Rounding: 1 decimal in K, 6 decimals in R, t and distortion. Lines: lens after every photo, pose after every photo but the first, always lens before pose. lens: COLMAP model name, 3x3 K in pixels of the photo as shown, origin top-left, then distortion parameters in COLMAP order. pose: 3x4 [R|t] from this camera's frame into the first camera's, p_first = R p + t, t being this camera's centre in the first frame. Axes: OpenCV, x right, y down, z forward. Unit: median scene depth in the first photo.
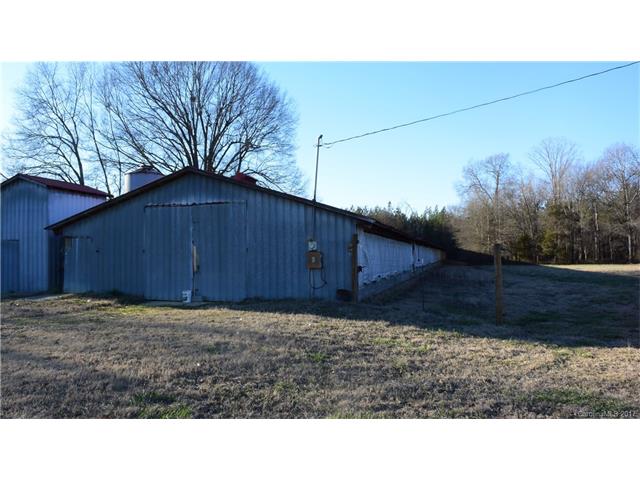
lens RADIAL K [[517.5, 0, 319.3], [0, 517.5, 238.1], [0, 0, 1]] dist [-0.127848, 0.021782]
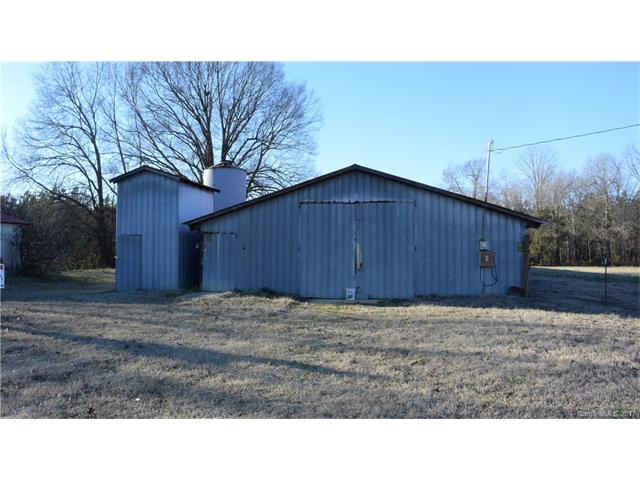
lens RADIAL K [[517.5, 0, 318.7], [0, 517.5, 246.6], [0, 0, 1]] dist [-0.127848, 0.021782]
pose [[0.994611, 0.014344, 0.102684, -0.418770], [-0.016128, 0.999733, 0.016560, 0.005157], [-0.102419, -0.018127, 0.994576, 0.000352]]
